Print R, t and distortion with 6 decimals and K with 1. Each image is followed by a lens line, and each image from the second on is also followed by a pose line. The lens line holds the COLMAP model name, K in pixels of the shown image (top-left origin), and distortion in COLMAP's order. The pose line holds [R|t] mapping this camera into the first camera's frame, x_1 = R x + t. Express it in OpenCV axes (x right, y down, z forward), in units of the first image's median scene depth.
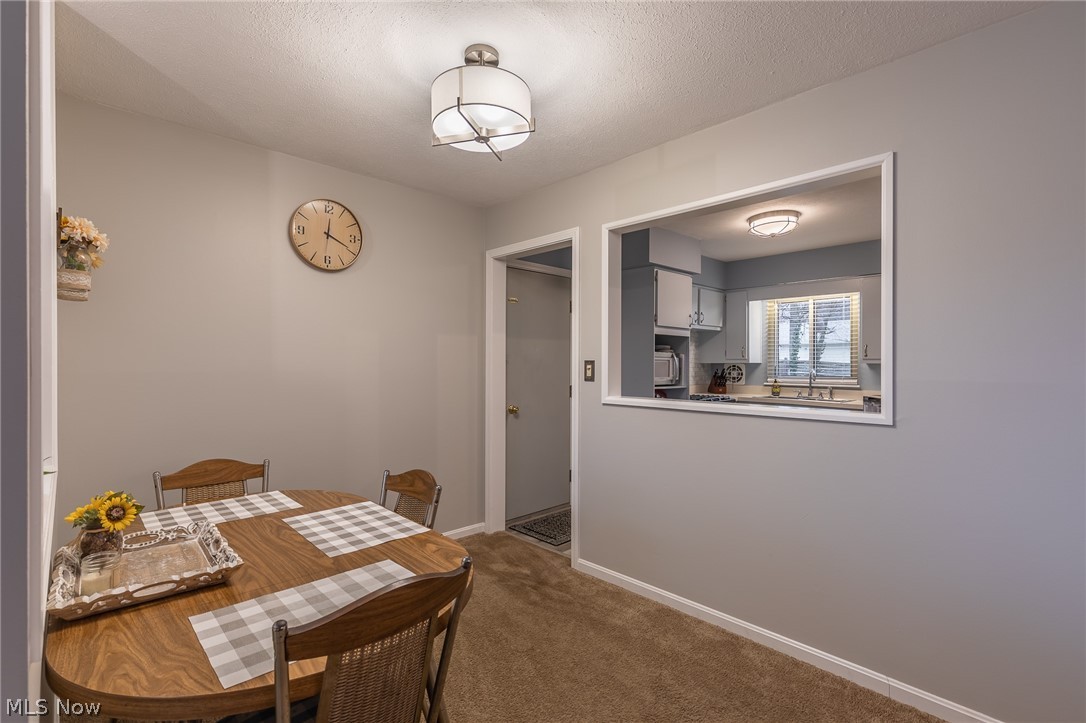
lens RADIAL K [[486.7, 0, 539.3], [0, 486.7, 364.7], [0, 0, 1]] dist [0.001299, -0.000419]
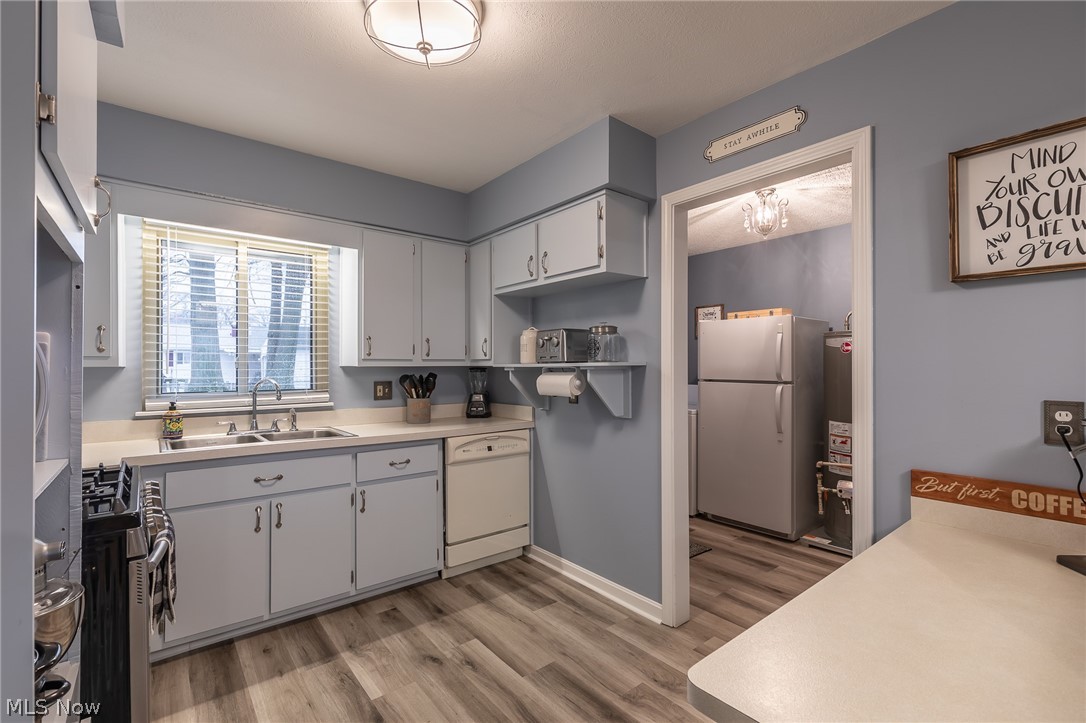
lens RADIAL K [[486.7, 0, 541.2], [0, 486.7, 360.2], [0, 0, 1]] dist [0.001299, -0.000419]
pose [[0.091350, 0.012825, 0.995736, 0.071116], [0.009581, 0.999859, -0.013757, 0.000667], [-0.995773, 0.010797, 0.091214, 0.681976]]
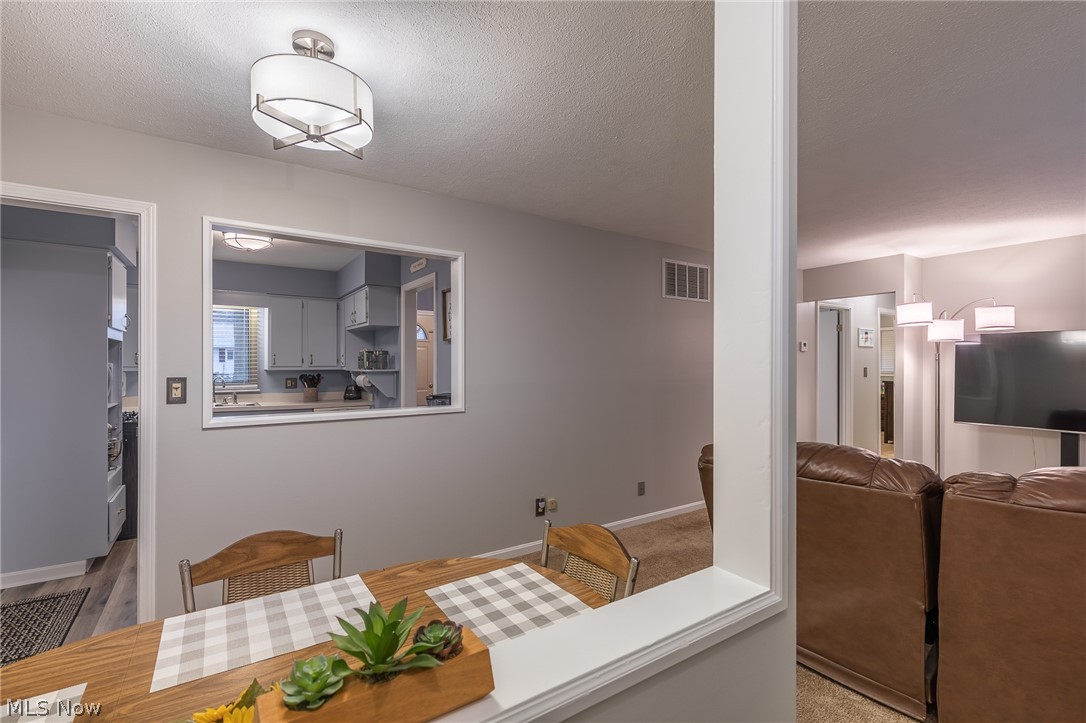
lens RADIAL K [[486.7, 0, 540.5], [0, 486.7, 363.1], [0, 0, 1]] dist [0.001299, -0.000419]
pose [[0.177990, -0.004254, 0.984023, -0.336302], [0.005284, 0.999980, 0.003367, -0.018594], [-0.984018, 0.004601, 0.178009, 0.157791]]
